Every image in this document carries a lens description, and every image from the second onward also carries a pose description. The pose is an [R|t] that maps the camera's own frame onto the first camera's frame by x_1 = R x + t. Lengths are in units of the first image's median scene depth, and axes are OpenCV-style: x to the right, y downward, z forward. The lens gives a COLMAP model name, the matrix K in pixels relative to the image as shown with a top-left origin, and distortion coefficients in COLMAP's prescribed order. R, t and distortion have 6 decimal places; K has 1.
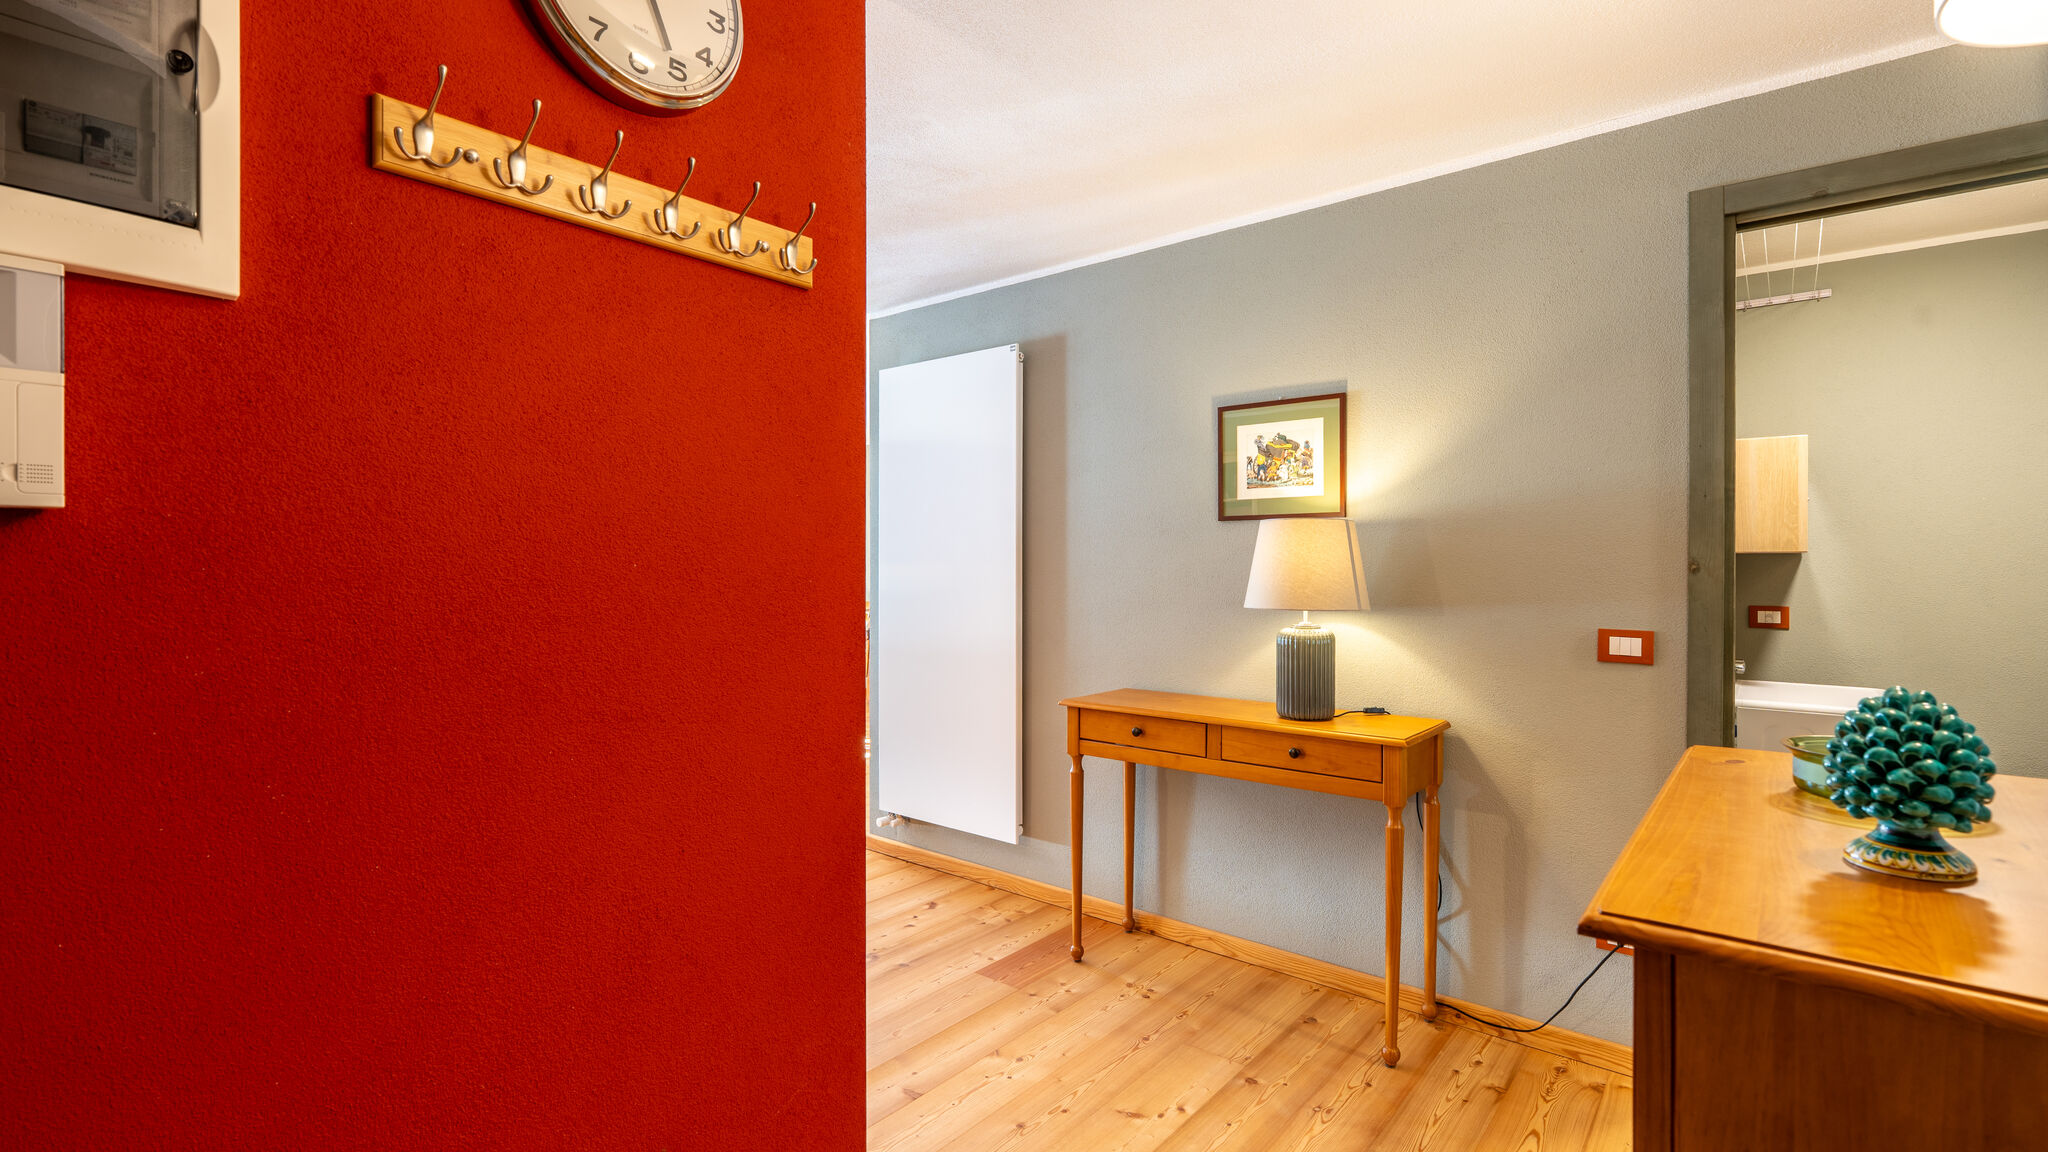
lens RADIAL K [[948.1, 0, 1018.7], [0, 948.1, 568.4], [0, 0, 1]] dist [0.000640, 0.000098]
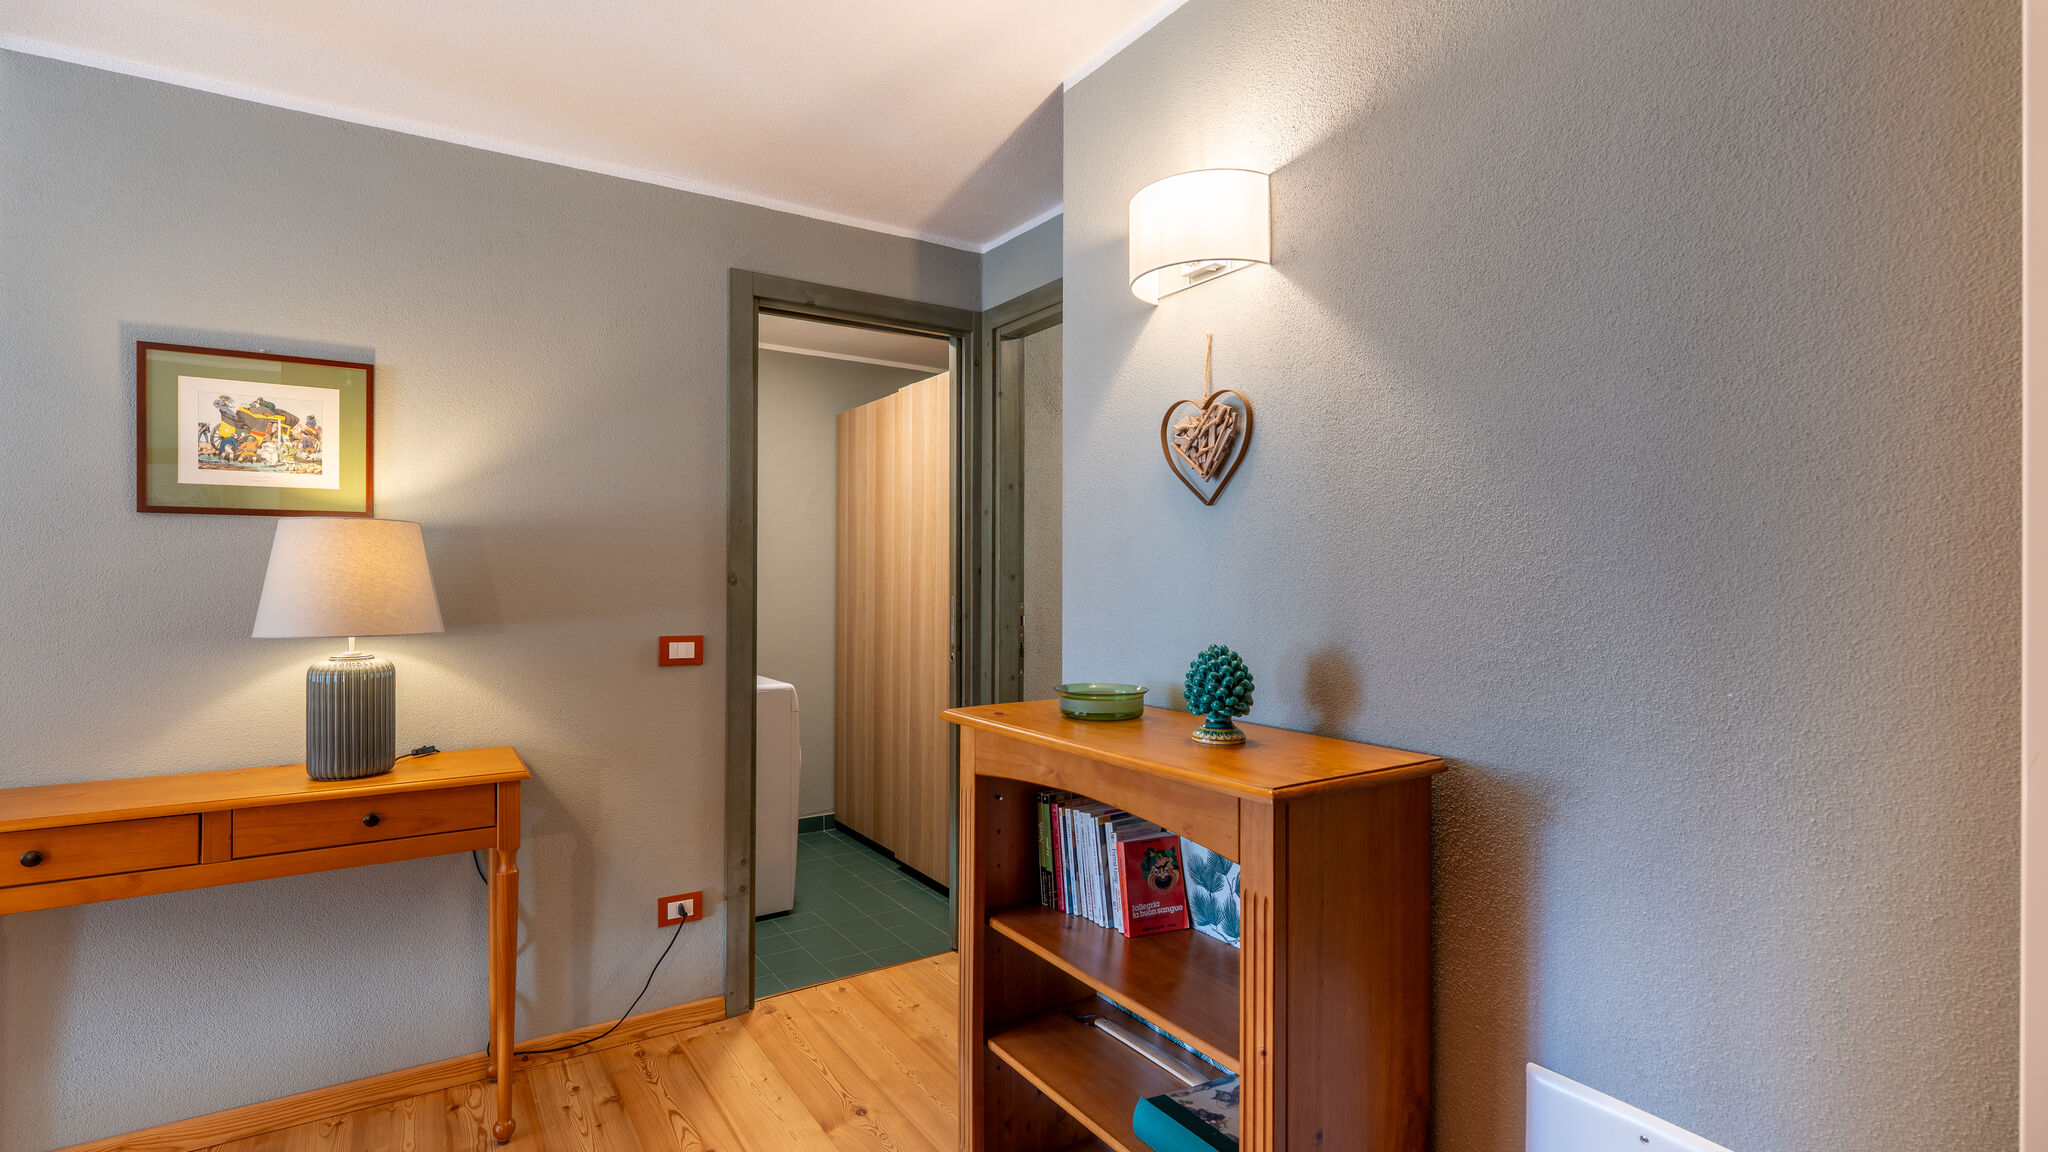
lens RADIAL K [[955.0, 0, 1029.2], [0, 955.0, 581.8], [0, 0, 1]] dist [-0.001625, -0.000302]
pose [[0.288312, -0.004529, 0.957526, -0.289982], [0.003893, 0.999986, 0.003557, -0.001331], [-0.957529, 0.002702, 0.288326, 0.245667]]
